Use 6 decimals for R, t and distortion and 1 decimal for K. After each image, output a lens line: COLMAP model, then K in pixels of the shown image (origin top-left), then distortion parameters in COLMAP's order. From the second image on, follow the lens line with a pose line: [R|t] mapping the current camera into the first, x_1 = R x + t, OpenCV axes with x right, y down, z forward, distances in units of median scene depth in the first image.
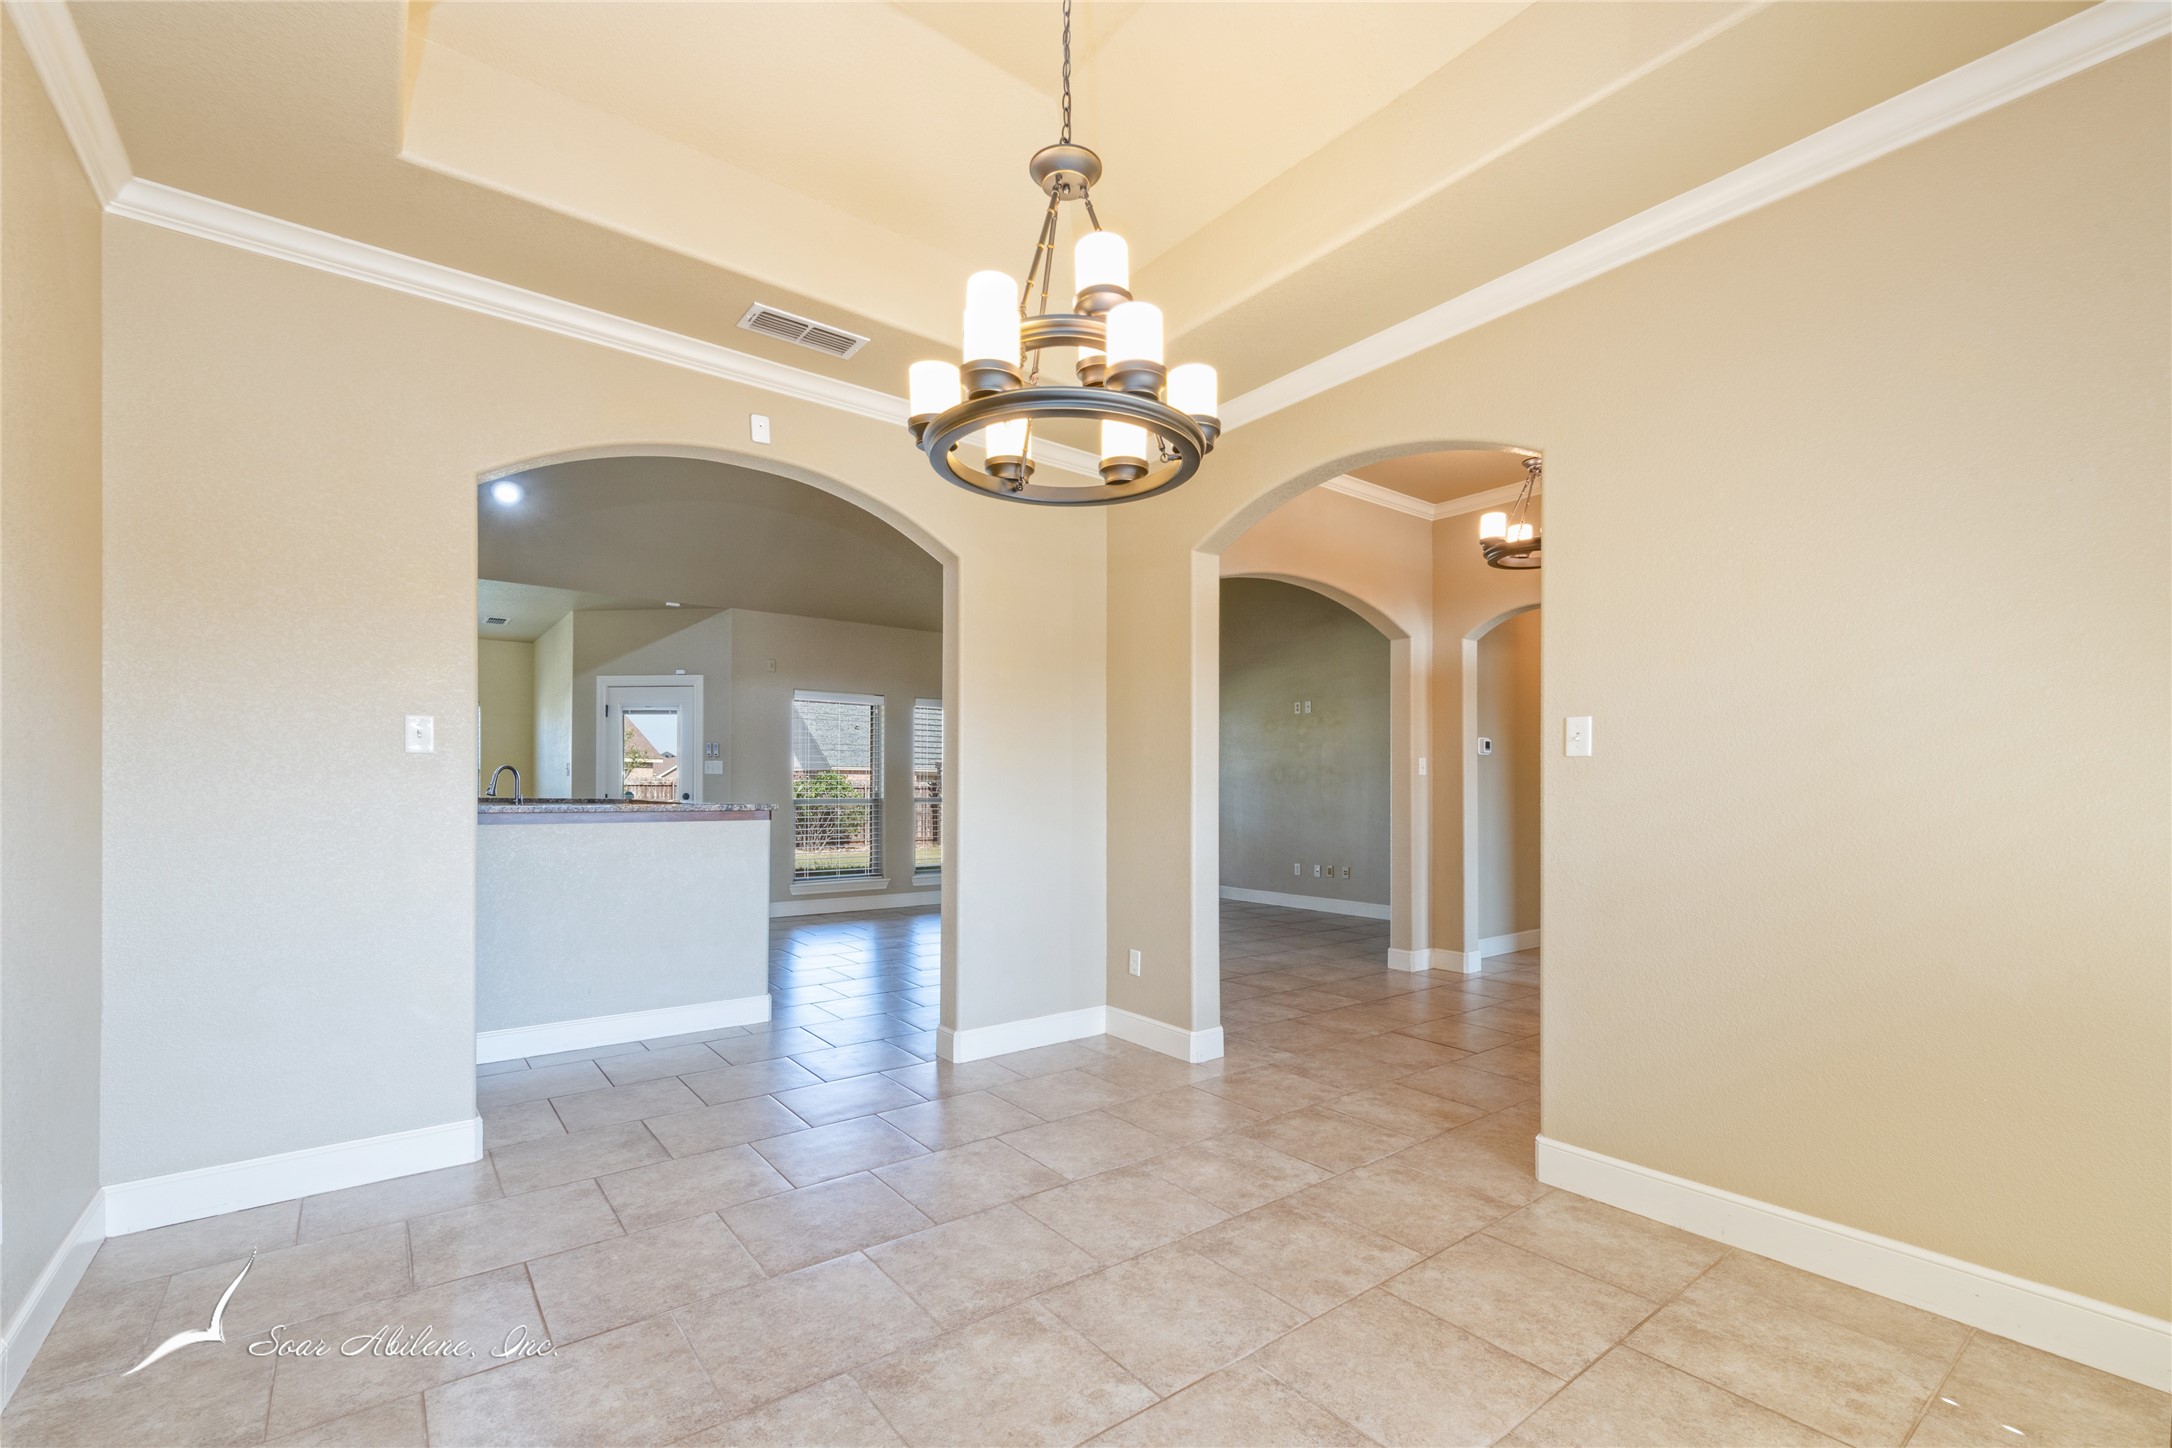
lens RADIAL K [[926.6, 0, 1074.0], [0, 926.6, 786.8], [0, 0, 1]] dist [0.010311, -0.000331]
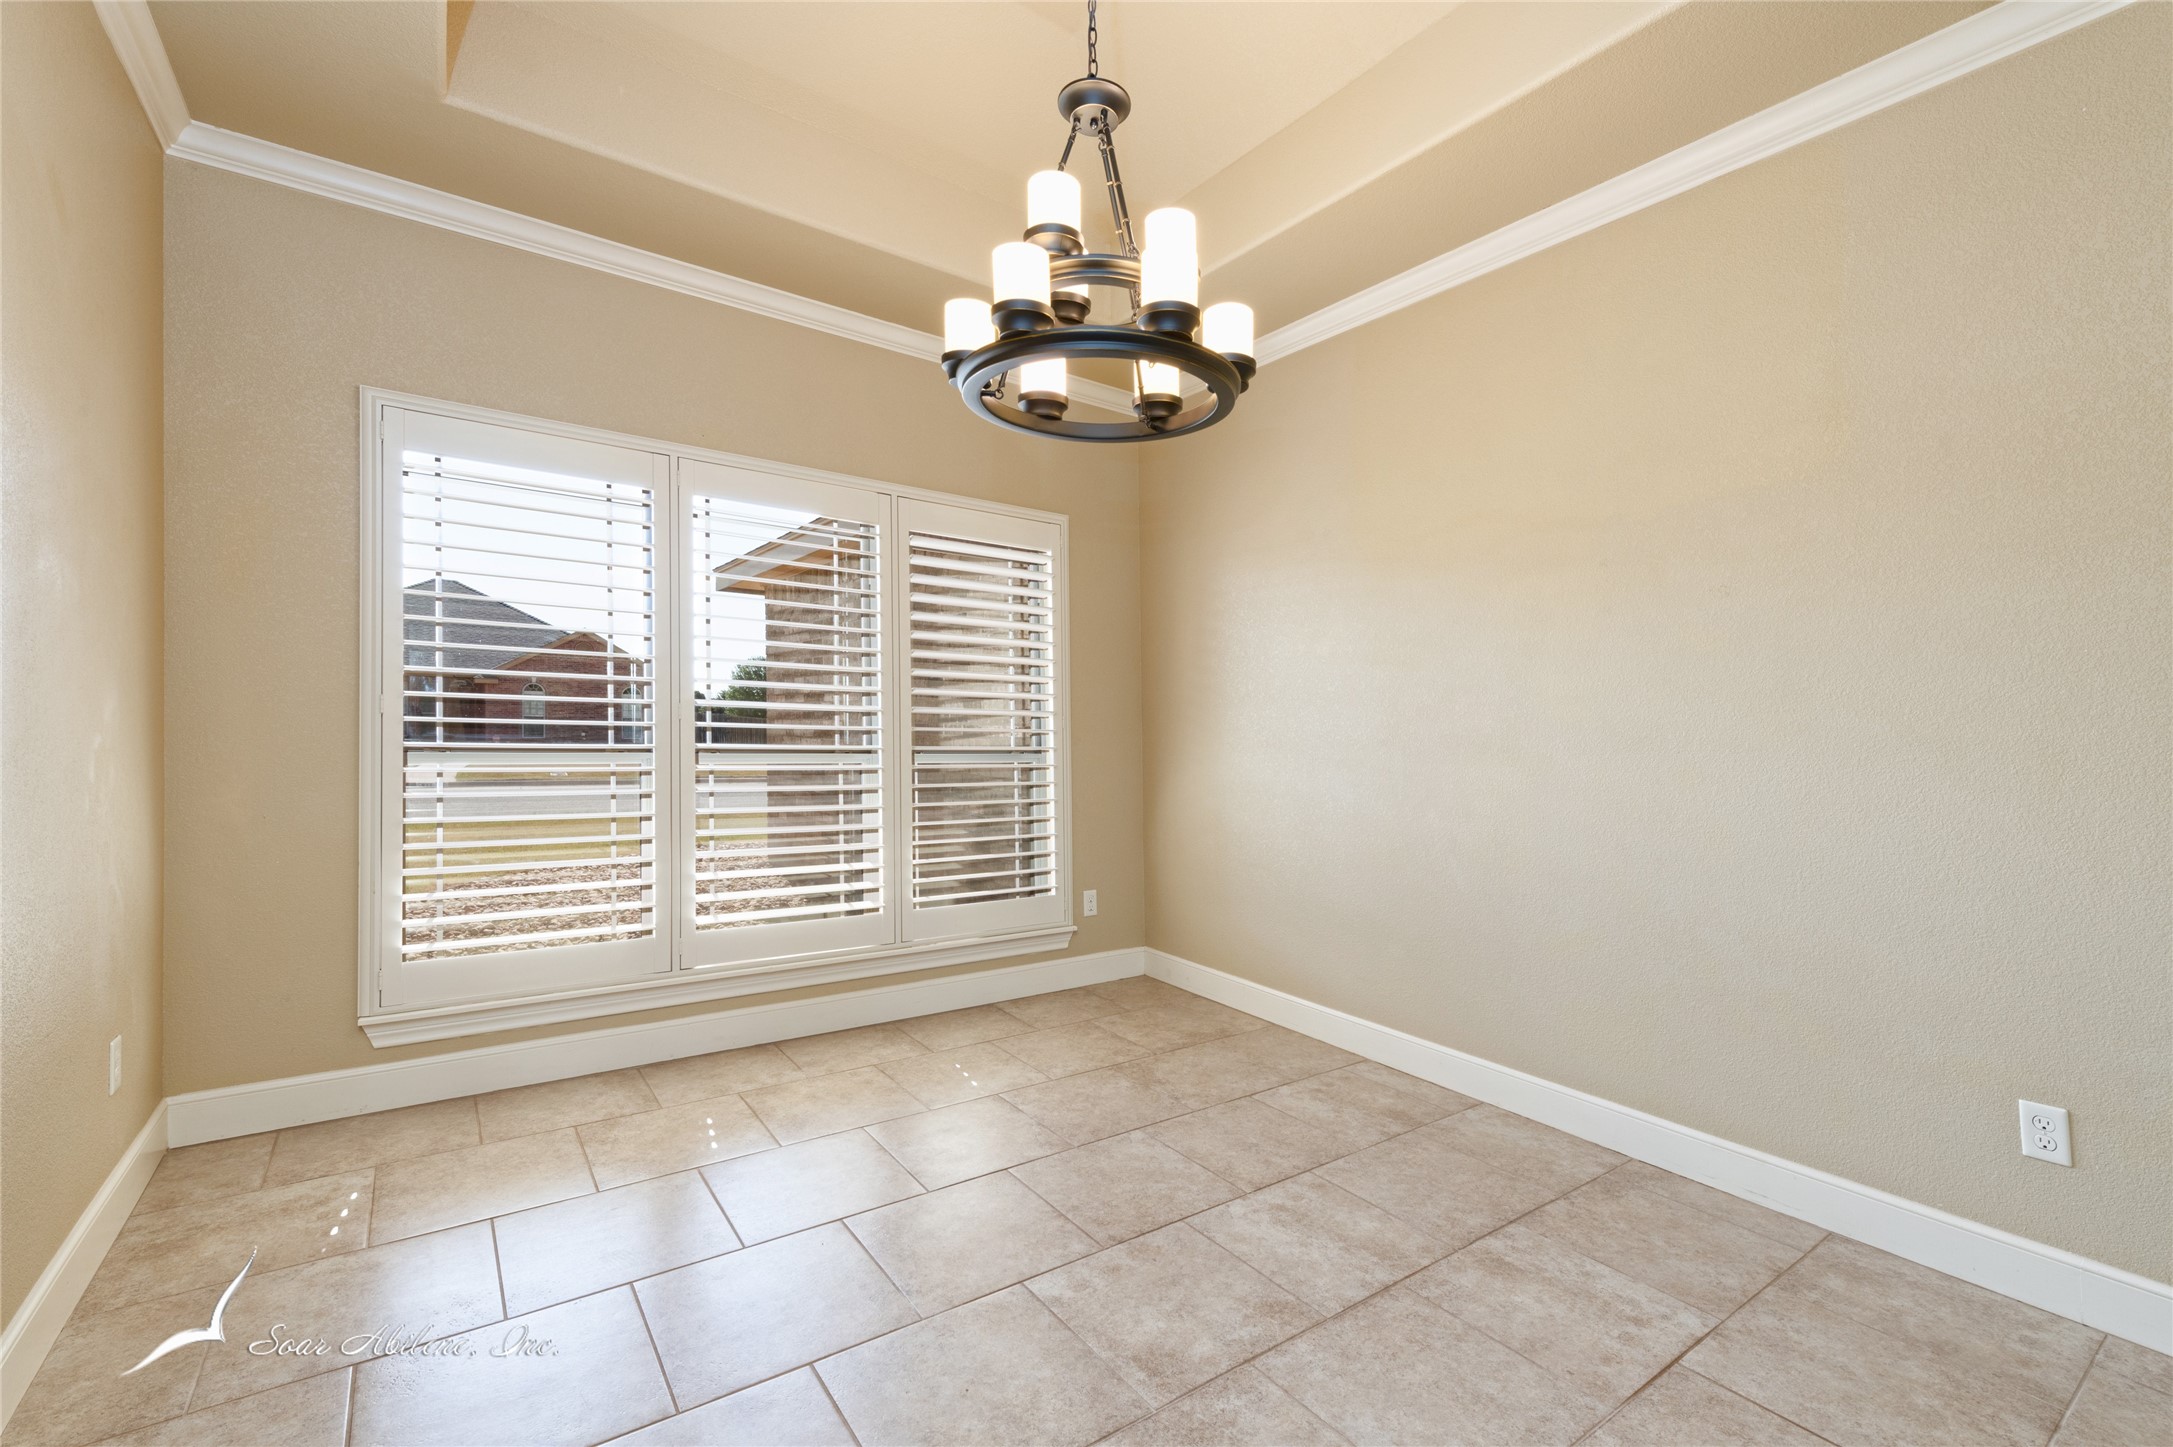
lens RADIAL K [[930.5, 0, 1077.2], [0, 930.5, 710.6], [0, 0, 1]] dist [0.019488, -0.004316]
pose [[-0.999049, -0.025601, 0.035299, 0.004796], [-0.026396, 0.999404, -0.022248, 0.003882], [-0.034708, -0.023159, -0.999129, 1.382083]]
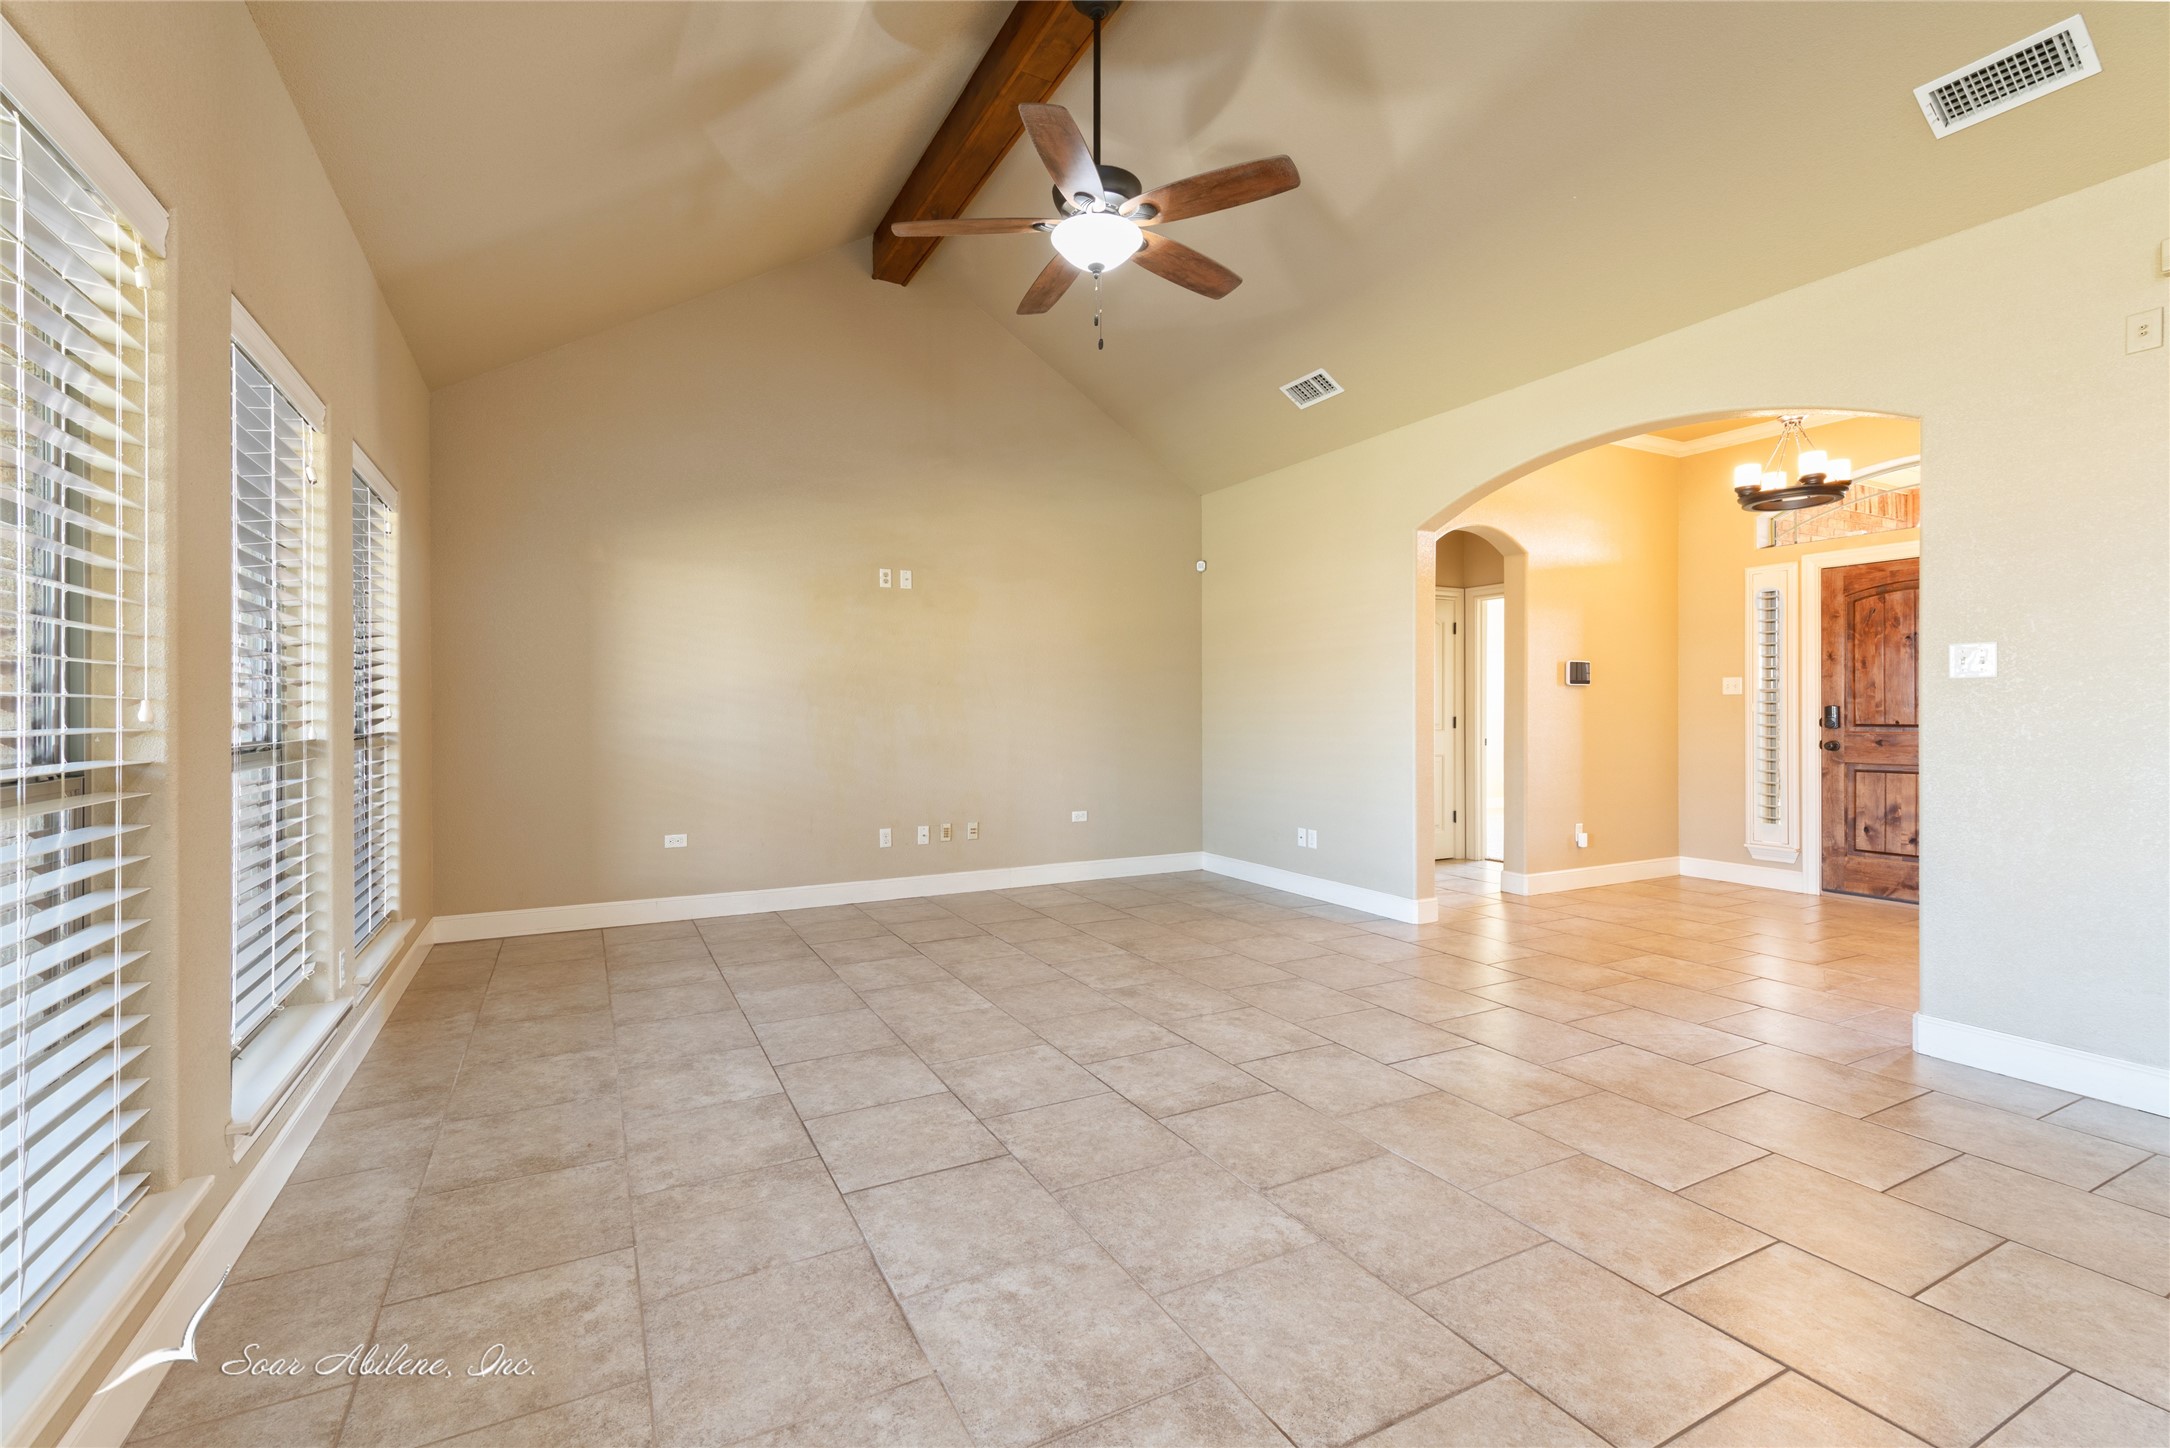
lens RADIAL K [[929.2, 0, 1075.7], [0, 929.2, 711.1], [0, 0, 1]] dist [0.019488, -0.004316]
pose [[0.163379, -0.004878, 0.986551, -1.211182], [-0.001413, 0.999986, 0.005179, 0.002022], [-0.986562, -0.002240, 0.163370, 2.655236]]
